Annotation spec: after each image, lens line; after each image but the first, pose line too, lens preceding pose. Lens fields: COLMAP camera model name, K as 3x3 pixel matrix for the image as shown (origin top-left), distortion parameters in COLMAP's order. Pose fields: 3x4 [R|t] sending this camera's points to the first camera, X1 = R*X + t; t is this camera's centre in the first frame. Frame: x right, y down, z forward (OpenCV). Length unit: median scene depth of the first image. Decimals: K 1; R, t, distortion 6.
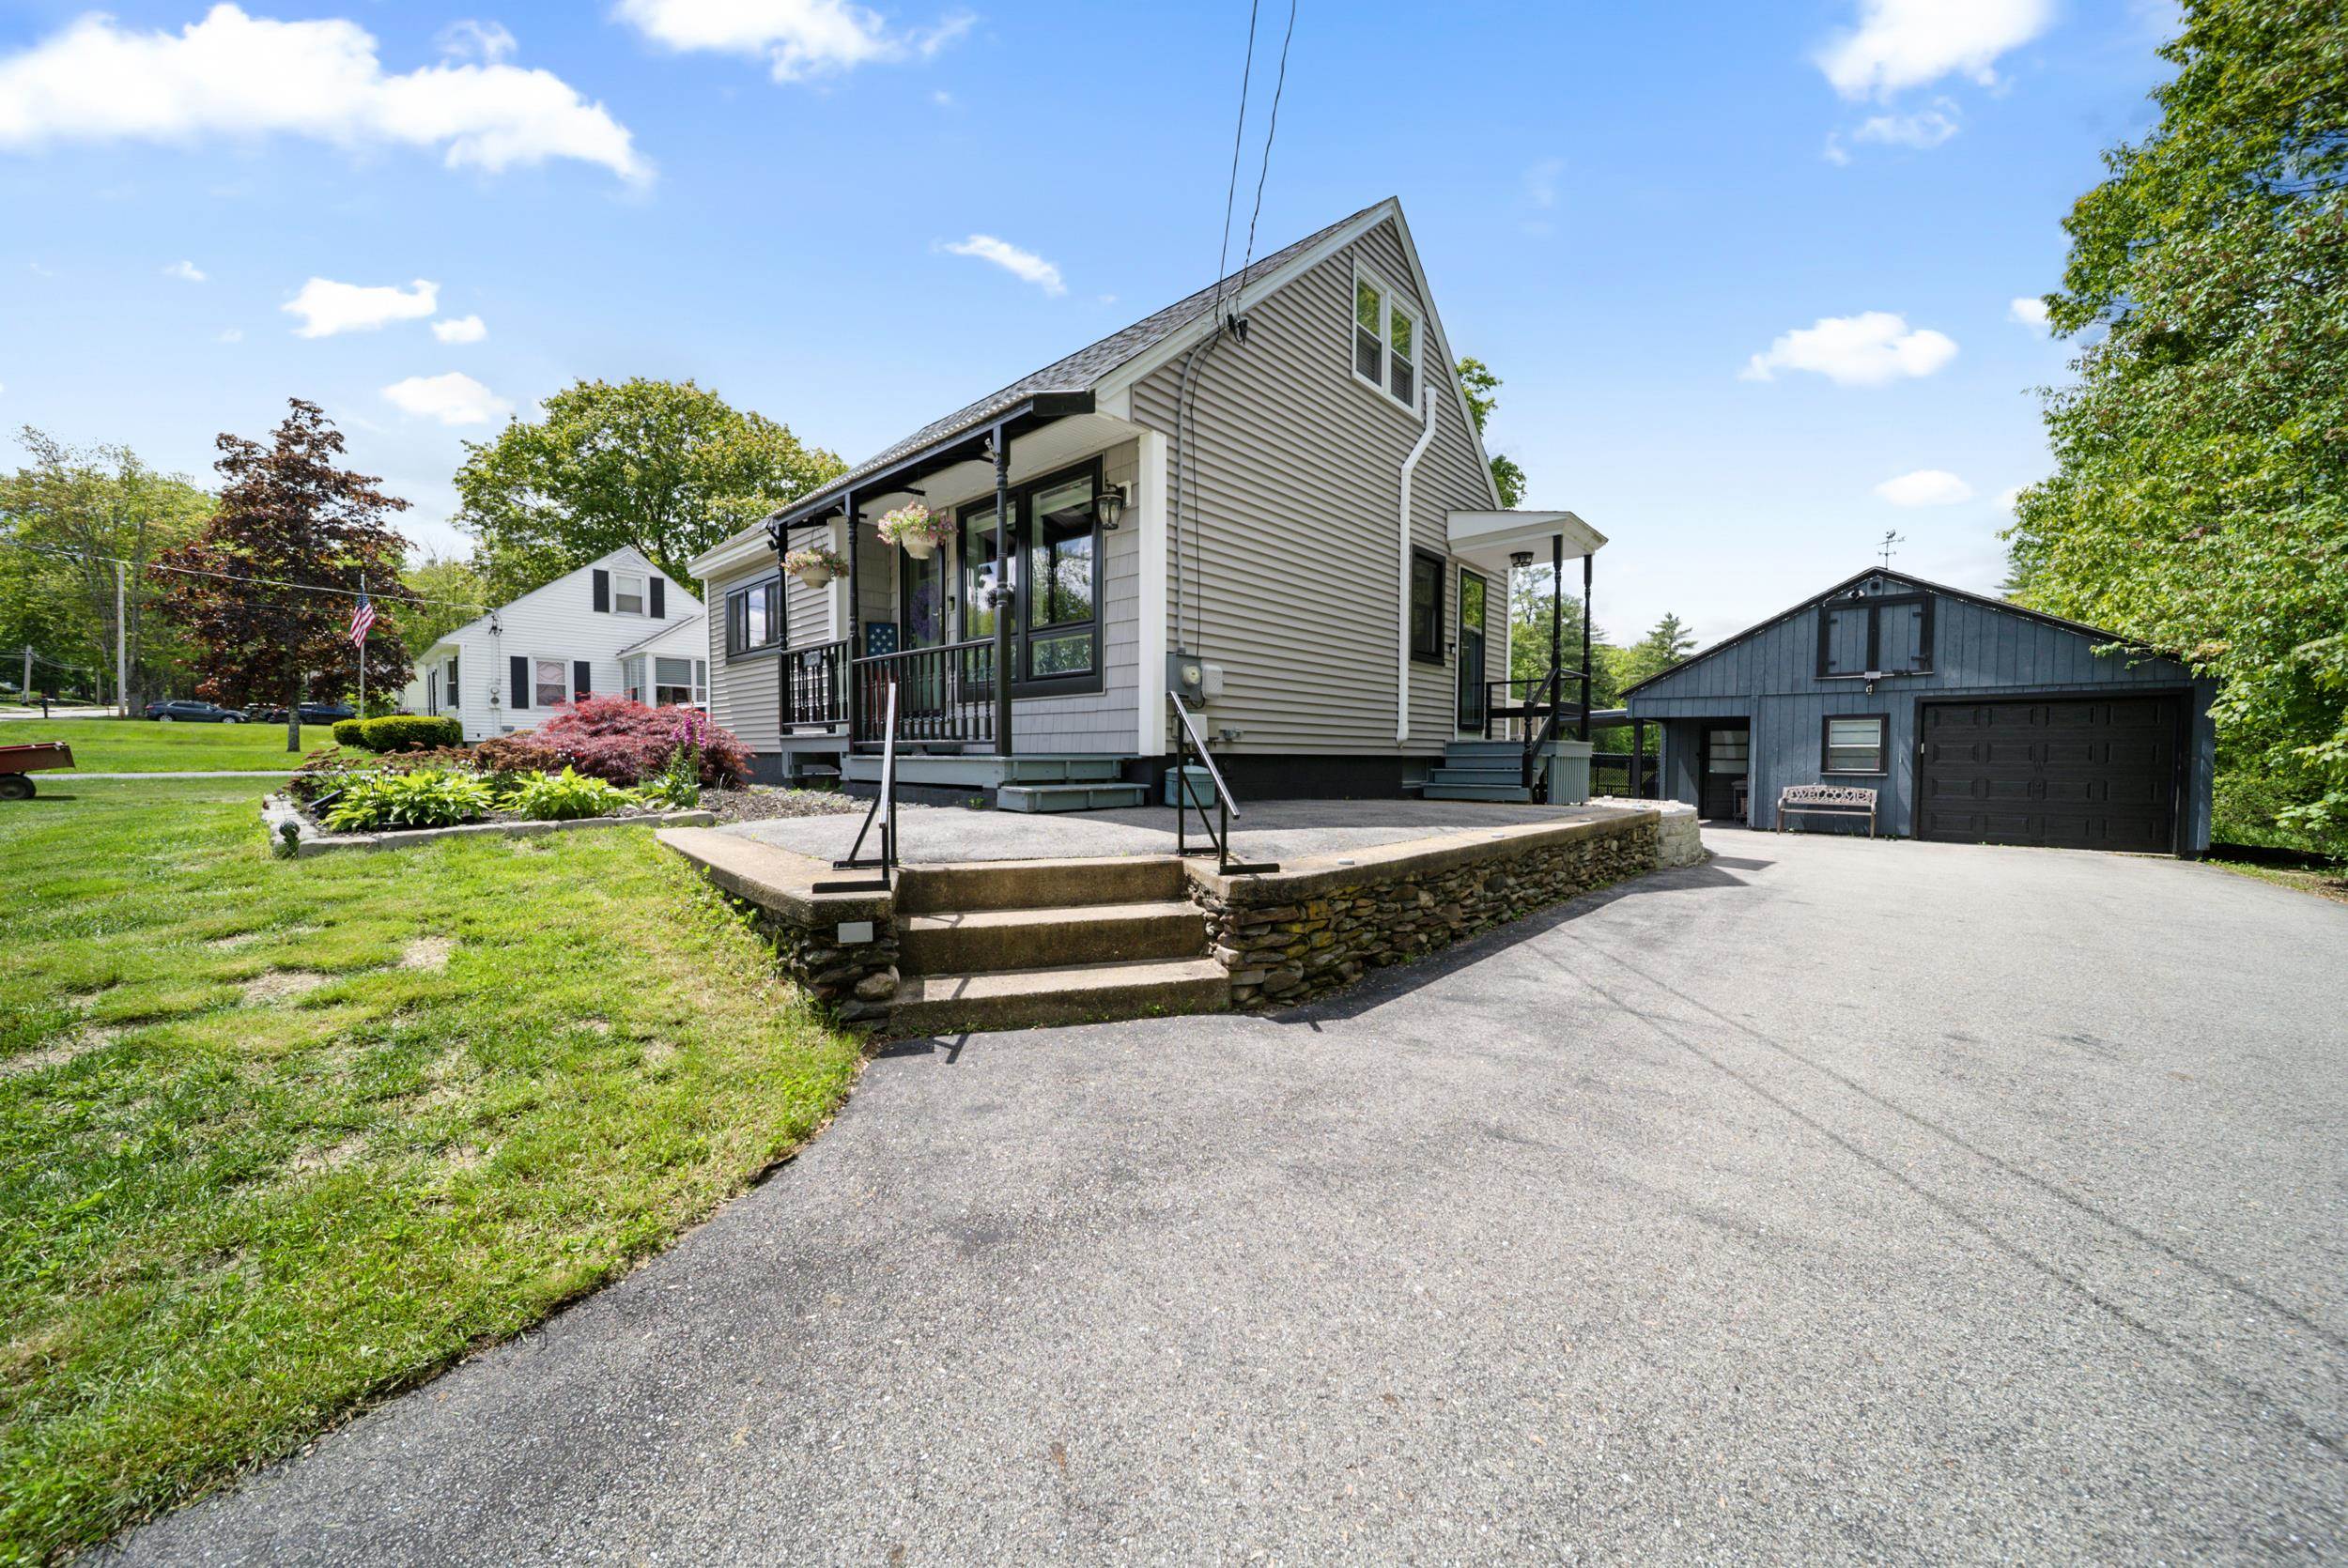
lens RADIAL K [[829.2, 0, 1176.6], [0, 829.2, 777.4], [0, 0, 1]] dist [0.000160, -0.000036]
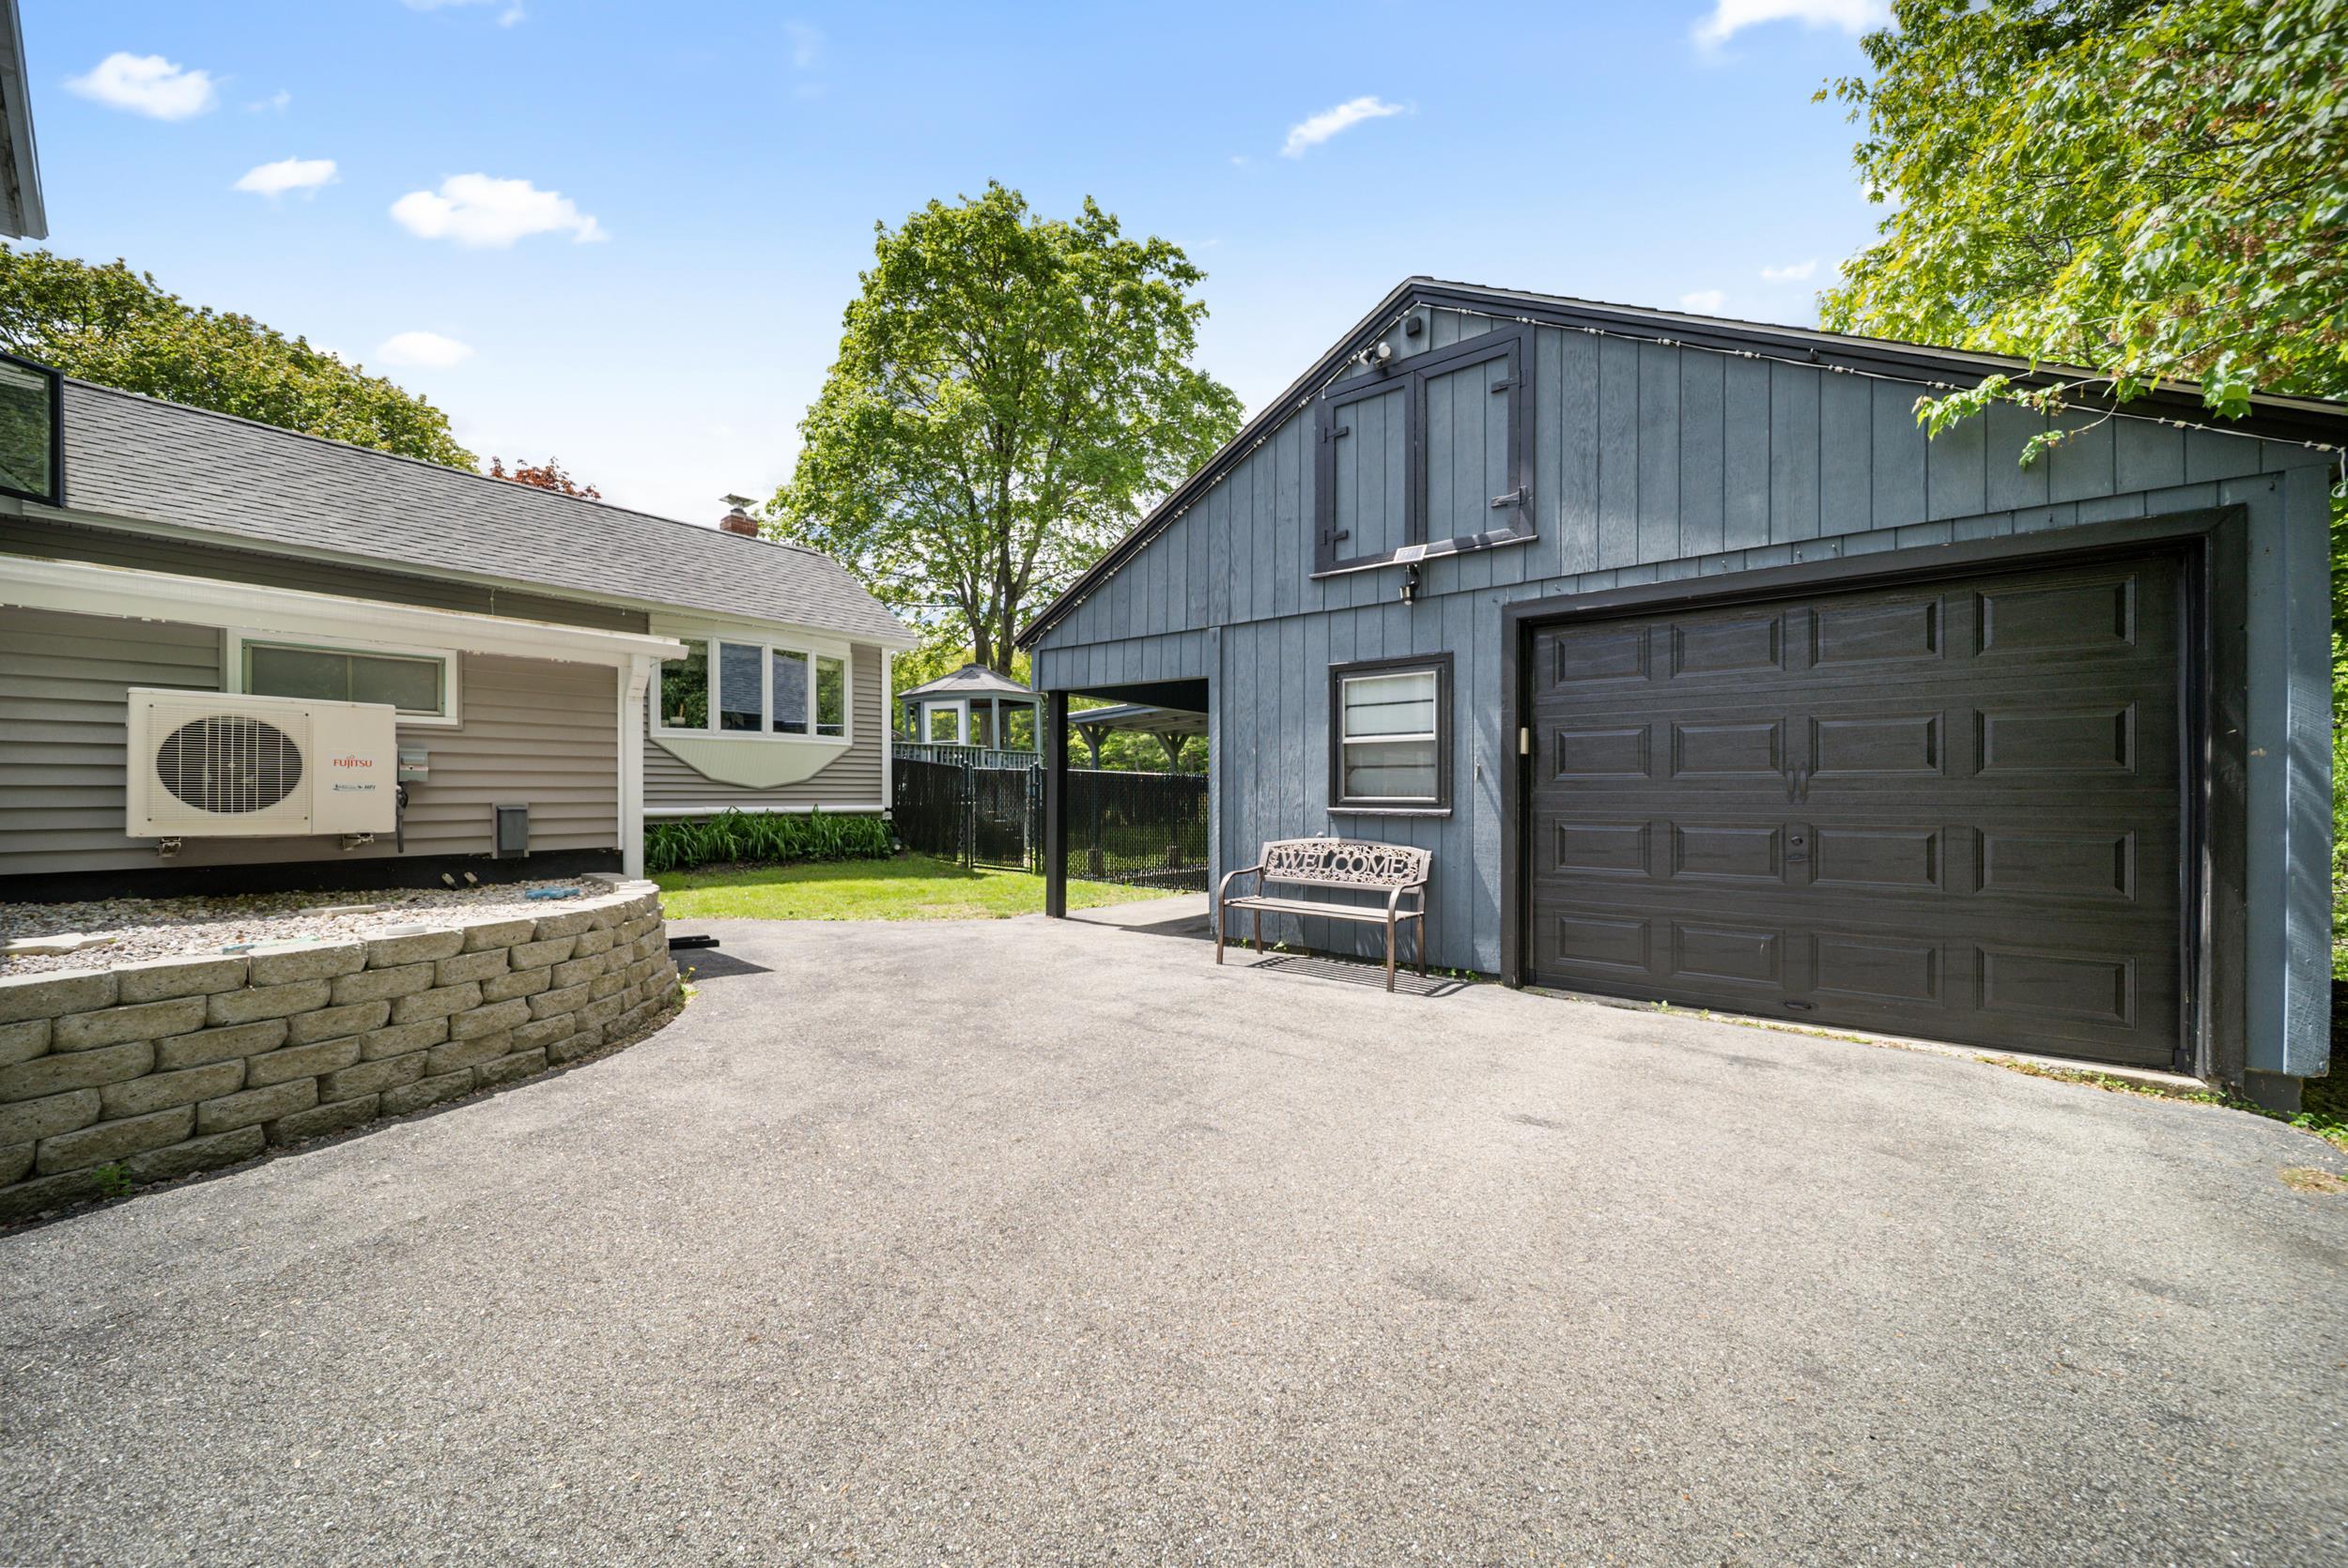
lens RADIAL K [[836.0, 0, 1176.5], [0, 836.0, 776.8], [0, 0, 1]] dist [0.000637, -0.001222]
pose [[0.997874, -0.001033, 0.065168, 0.699123], [0.003676, 0.999175, -0.040451, -0.004215], [-0.065072, 0.040604, 0.997054, 0.617768]]
